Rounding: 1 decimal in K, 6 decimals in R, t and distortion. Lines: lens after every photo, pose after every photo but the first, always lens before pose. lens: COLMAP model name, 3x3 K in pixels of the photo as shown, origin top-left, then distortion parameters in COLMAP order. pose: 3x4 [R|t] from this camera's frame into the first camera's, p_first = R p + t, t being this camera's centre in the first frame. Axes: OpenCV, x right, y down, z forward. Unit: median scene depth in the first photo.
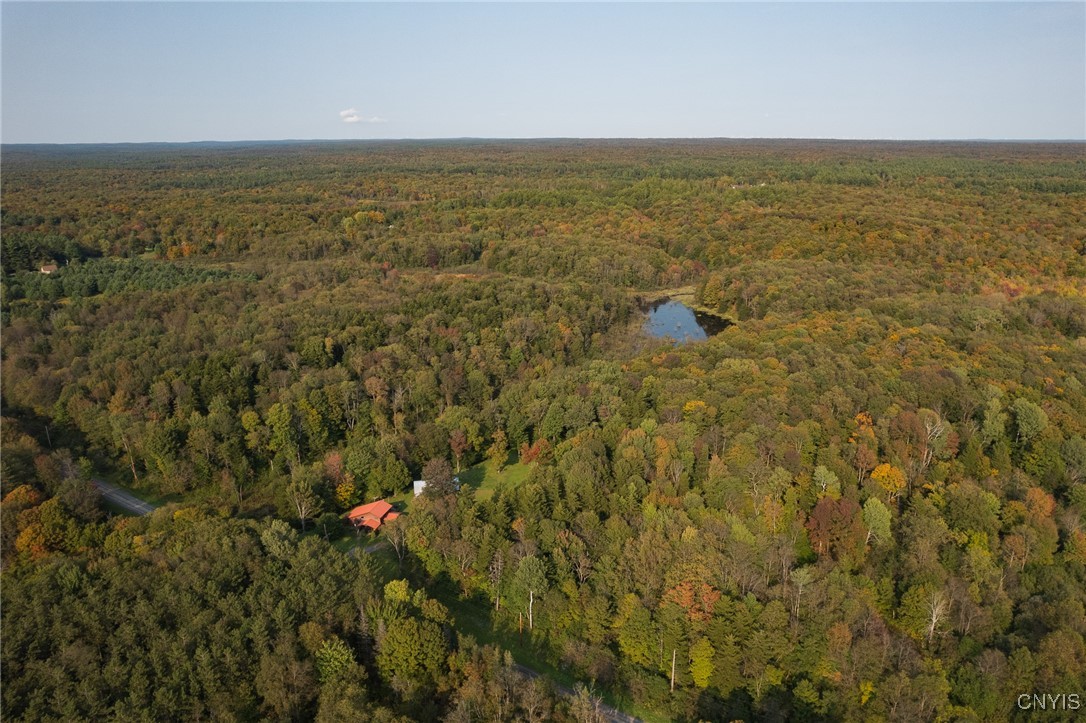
lens RADIAL K [[699.1, 0, 548.3], [0, 699.1, 357.6], [0, 0, 1]] dist [-0.068767, 0.086558]
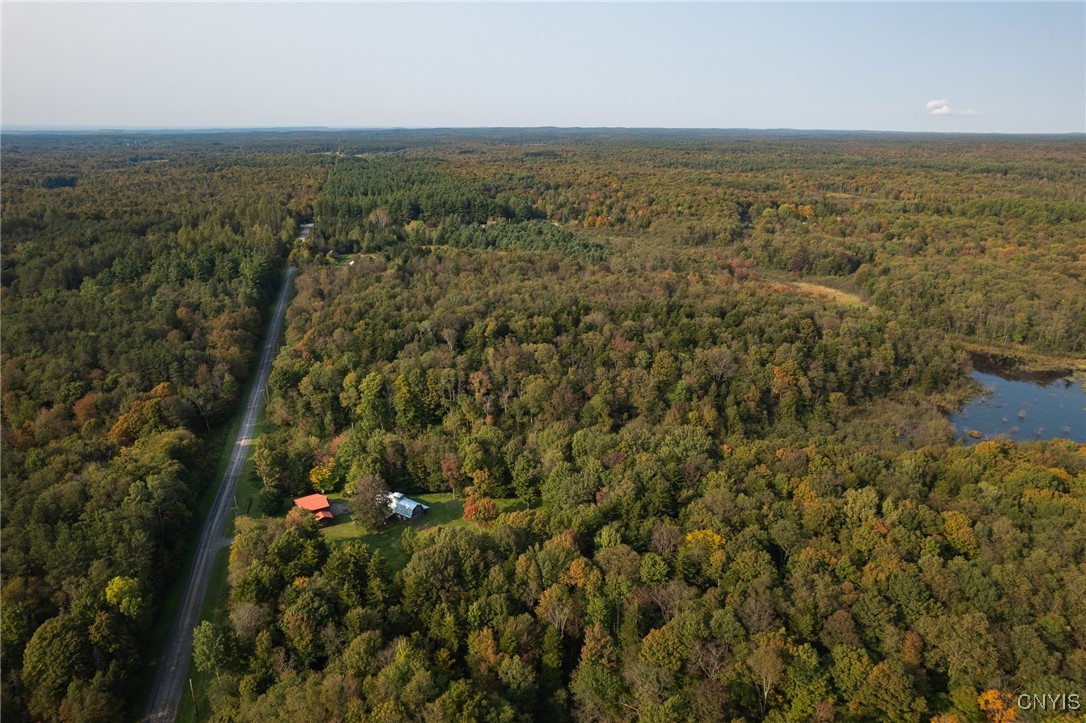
lens RADIAL K [[699.1, 0, 548.3], [0, 699.1, 357.6], [0, 0, 1]] dist [-0.068767, 0.086558]
pose [[0.752465, 0.230002, -0.617167, 0.167291], [-0.220550, 0.970937, 0.092942, -0.040924], [0.620608, 0.066181, 0.781324, 0.144592]]
